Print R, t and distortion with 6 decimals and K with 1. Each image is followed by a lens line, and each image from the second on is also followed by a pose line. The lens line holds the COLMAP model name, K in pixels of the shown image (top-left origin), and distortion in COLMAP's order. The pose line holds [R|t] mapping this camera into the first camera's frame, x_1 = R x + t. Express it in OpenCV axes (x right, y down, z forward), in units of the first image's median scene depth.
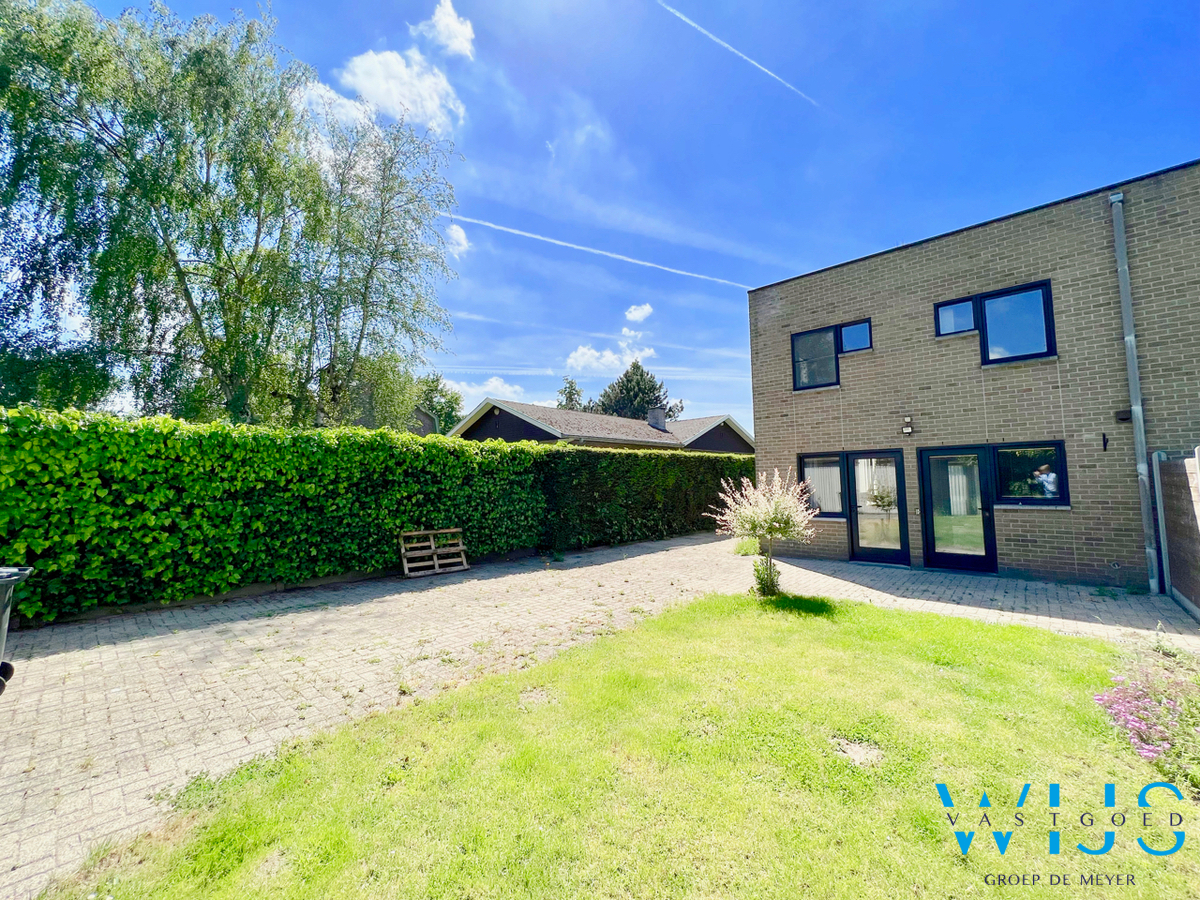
lens RADIAL K [[478.6, 0, 600.0], [0, 478.6, 450.0], [0, 0, 1]] dist [0.005062, -0.000097]
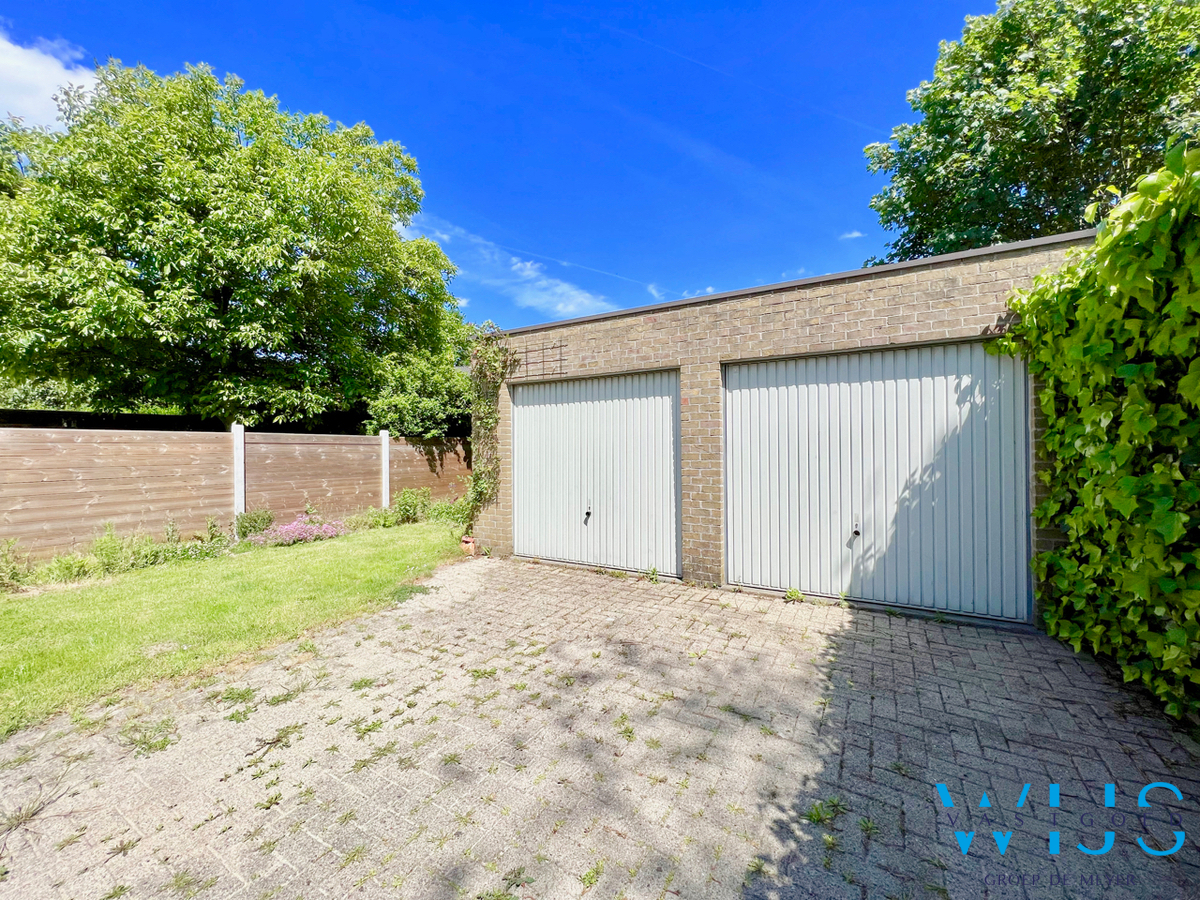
lens RADIAL K [[478.6, 0, 600.0], [0, 478.6, 450.0], [0, 0, 1]] dist [0.005062, -0.000097]
pose [[-0.978447, 0.027227, -0.204695, -0.376662], [0.039131, 0.997756, -0.054333, 0.090236], [0.202756, -0.061171, -0.977317, 0.983807]]
